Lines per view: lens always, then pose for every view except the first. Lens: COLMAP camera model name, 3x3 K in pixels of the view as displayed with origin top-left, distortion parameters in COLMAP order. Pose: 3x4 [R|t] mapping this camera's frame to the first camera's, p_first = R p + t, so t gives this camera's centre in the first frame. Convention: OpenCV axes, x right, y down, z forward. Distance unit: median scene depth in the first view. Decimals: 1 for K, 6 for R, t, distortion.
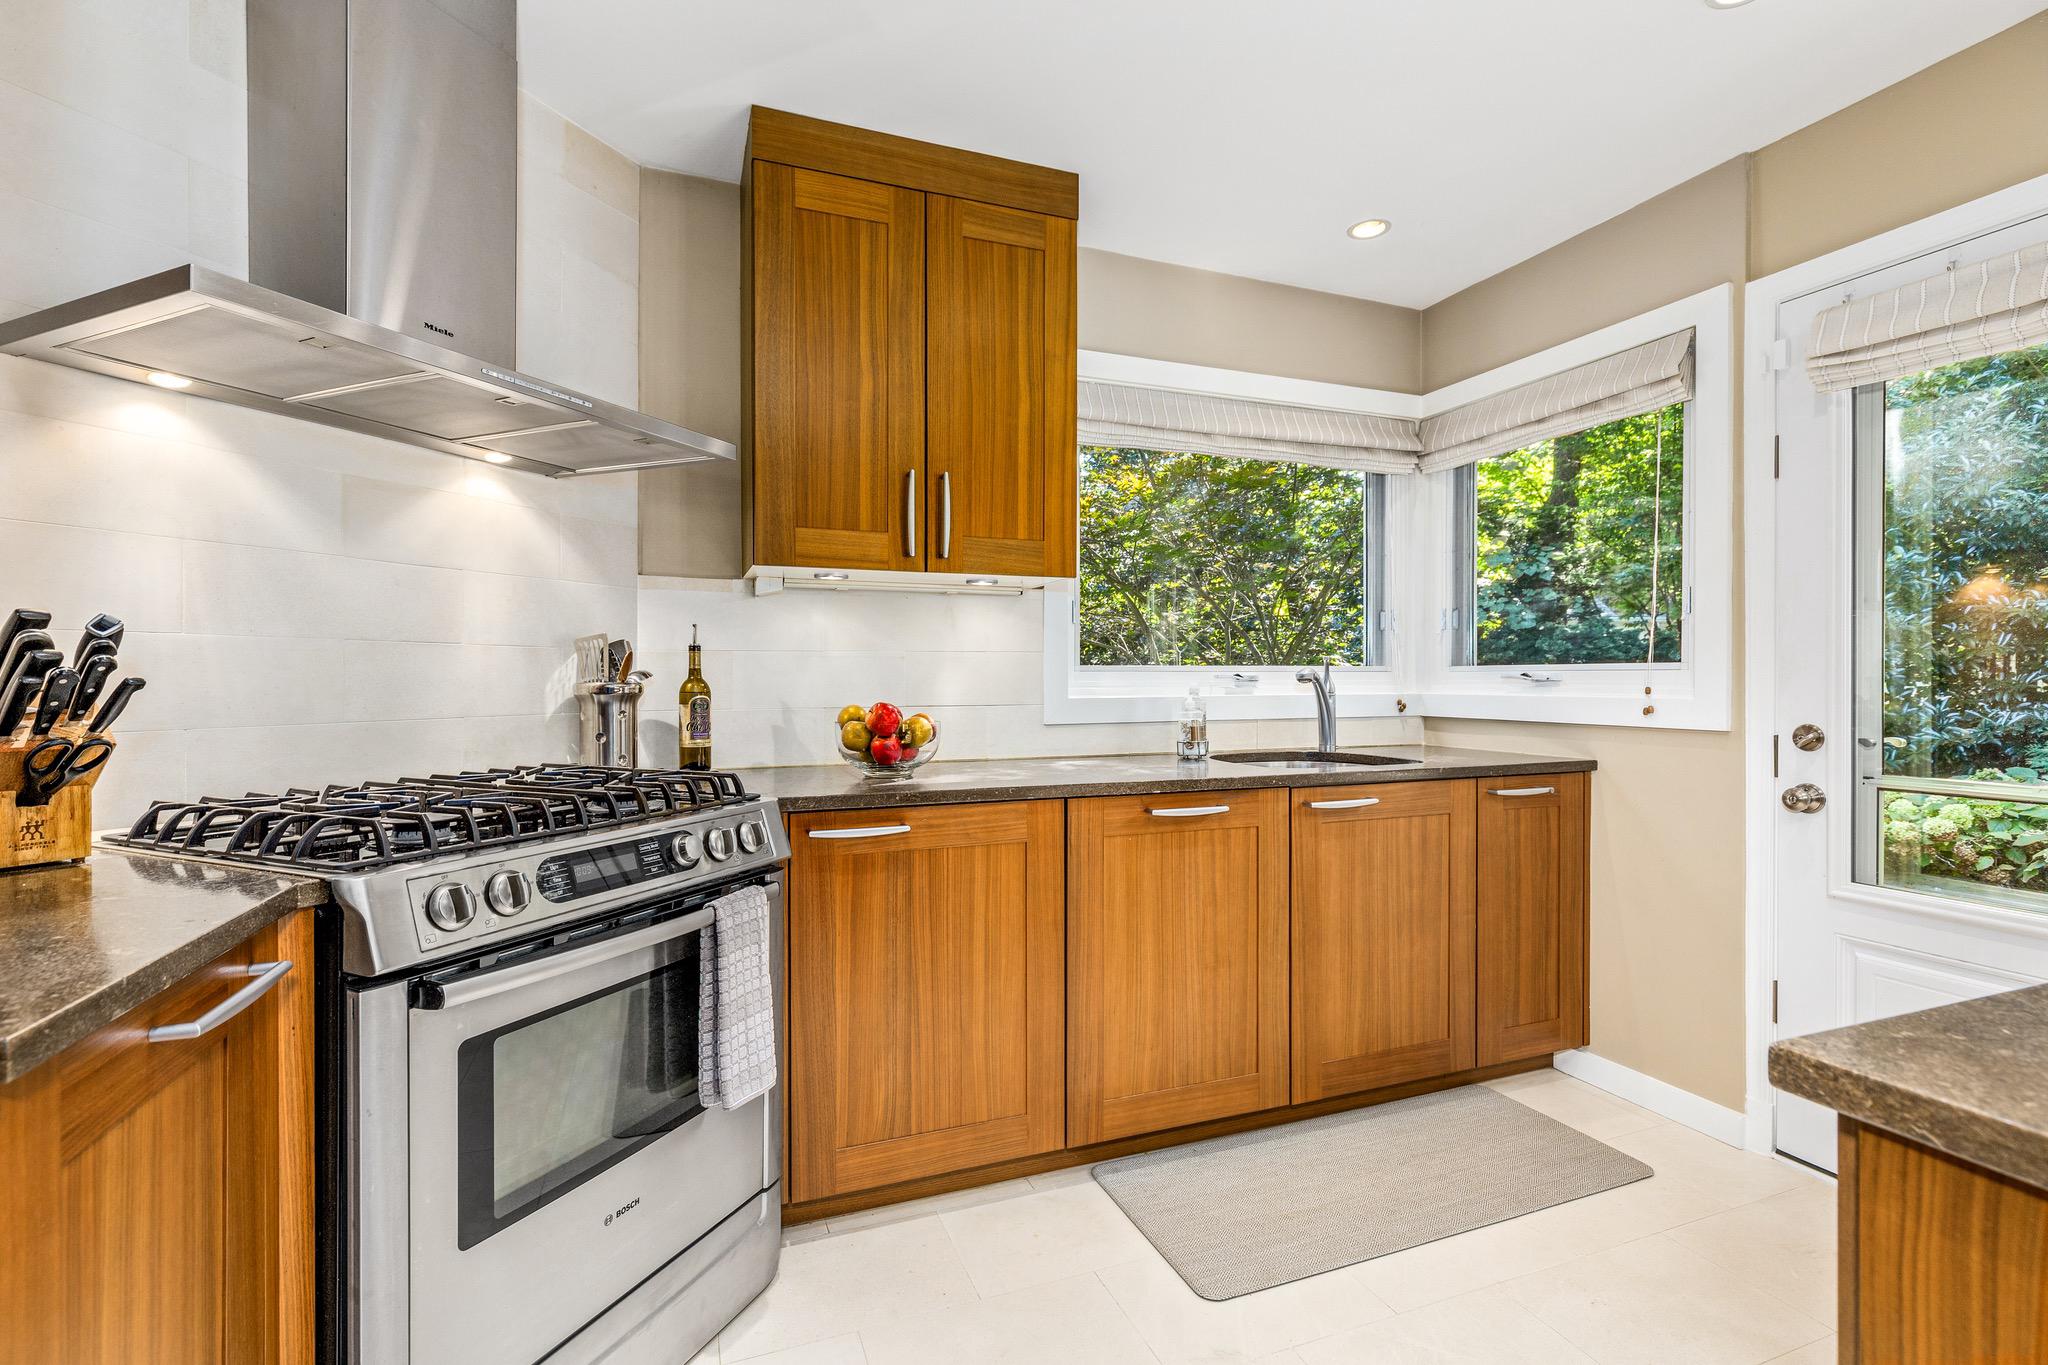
lens RADIAL K [[925.7, 0, 1028.3], [0, 925.7, 676.9], [0, 0, 1]] dist [0.010043, -0.001429]
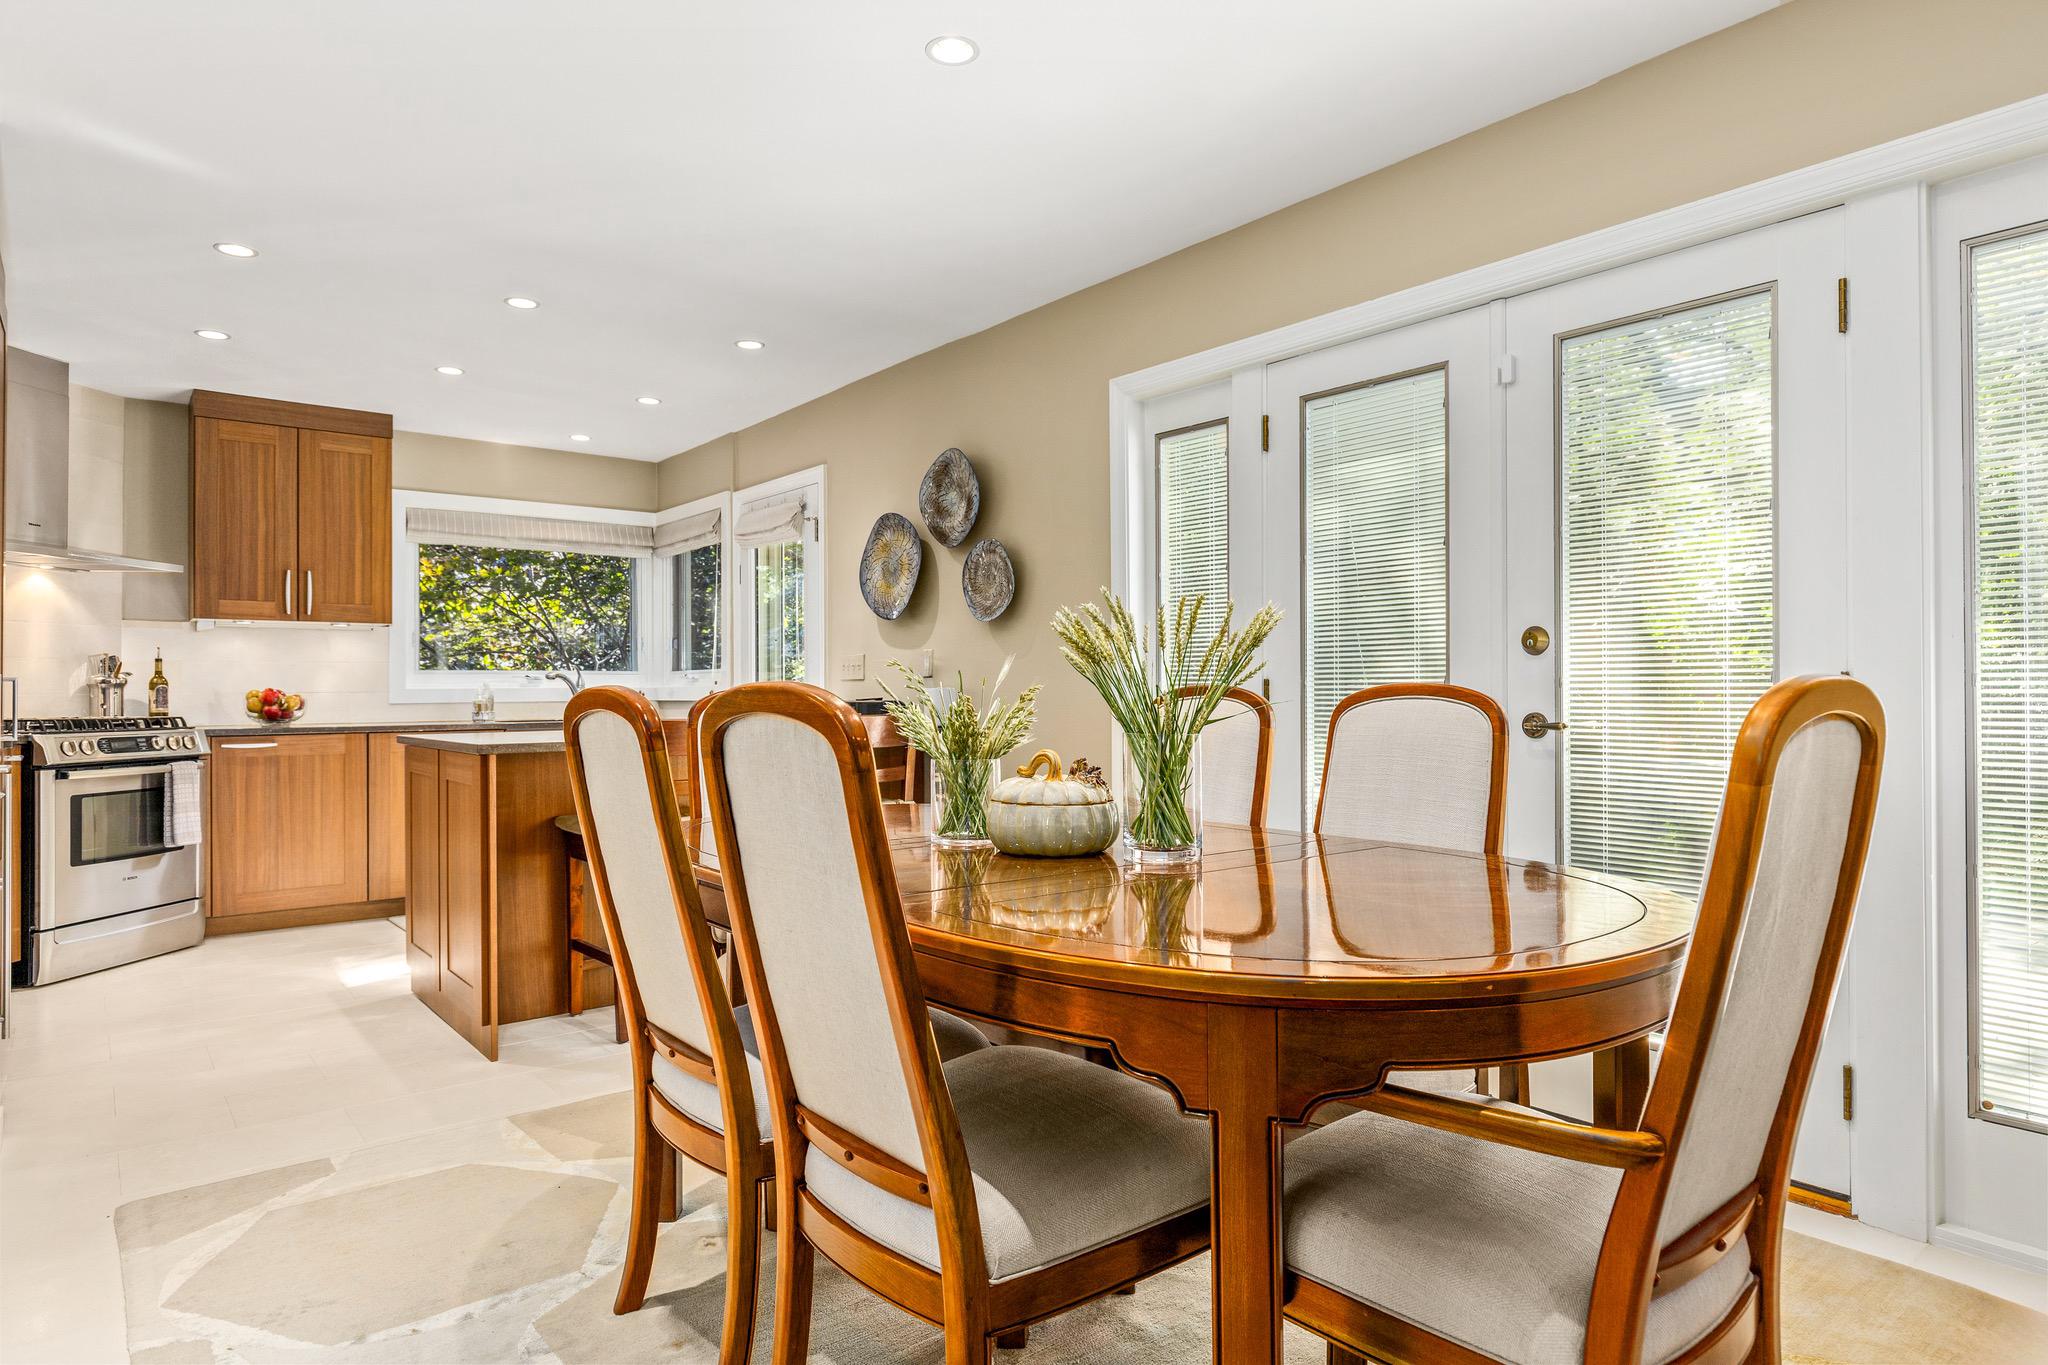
lens RADIAL K [[1175.1, 0, 1029.5], [0, 1175.1, 678.4], [0, 0, 1]] dist [0.000494, -0.005041]
pose [[0.952685, -0.001248, 0.303956, 0.628960], [0.004818, 0.999928, -0.010996, 0.043034], [-0.303920, 0.011940, 0.952623, -1.891880]]
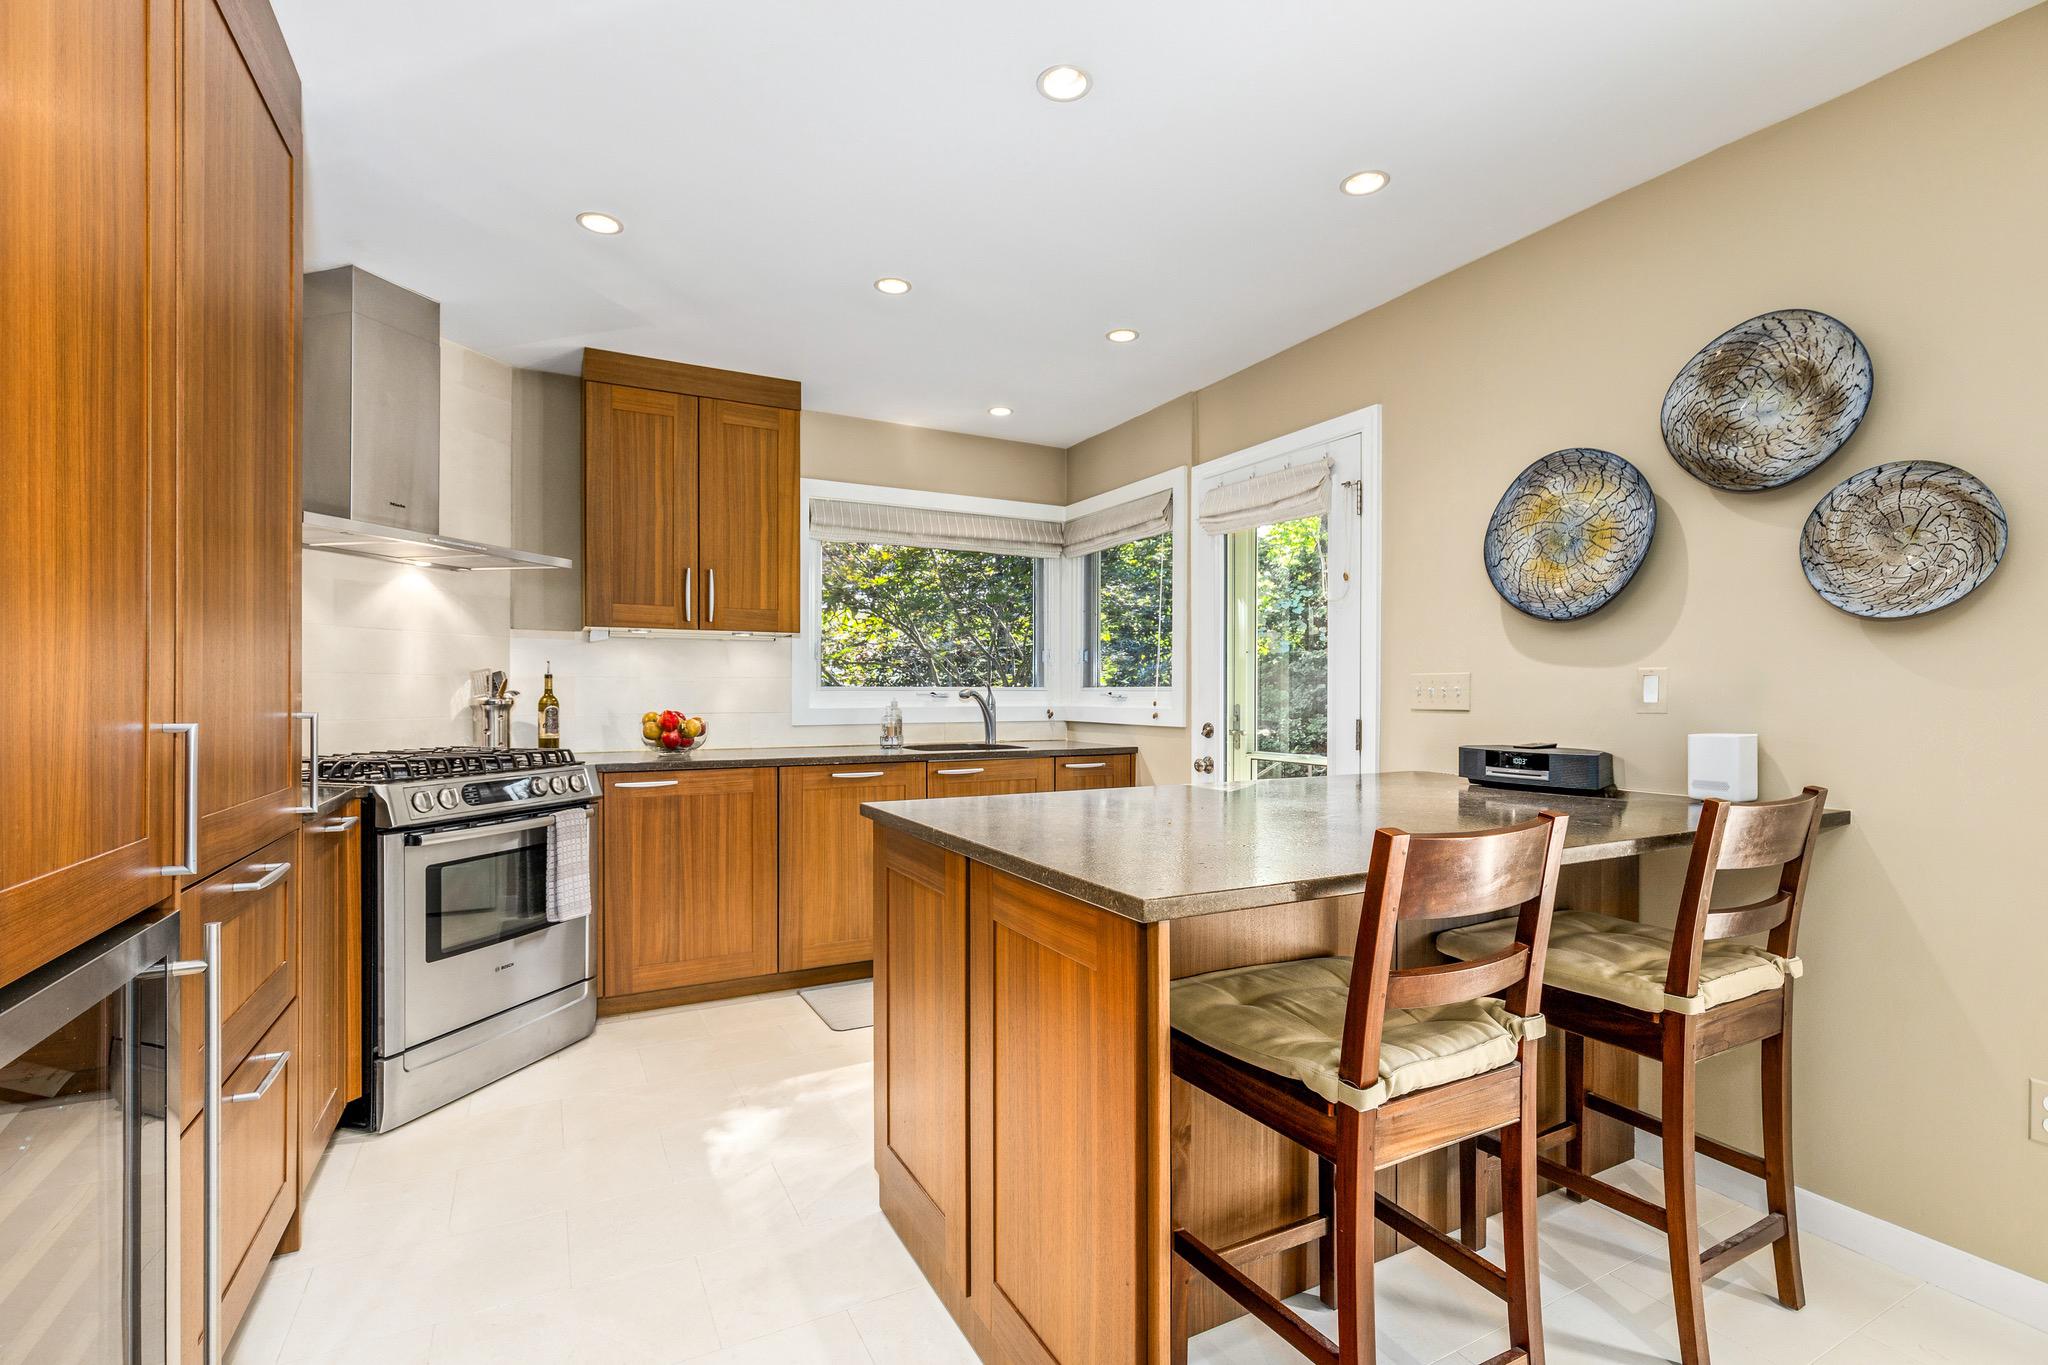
lens RADIAL K [[925.7, 0, 1022.6], [0, 925.7, 694.3], [0, 0, 1]] dist [0.010043, -0.001429]
pose [[0.993702, 0.002428, 0.112030, 0.283079], [-0.002815, 0.999991, 0.003295, -0.007872], [-0.112021, -0.003590, 0.993699, -0.705681]]
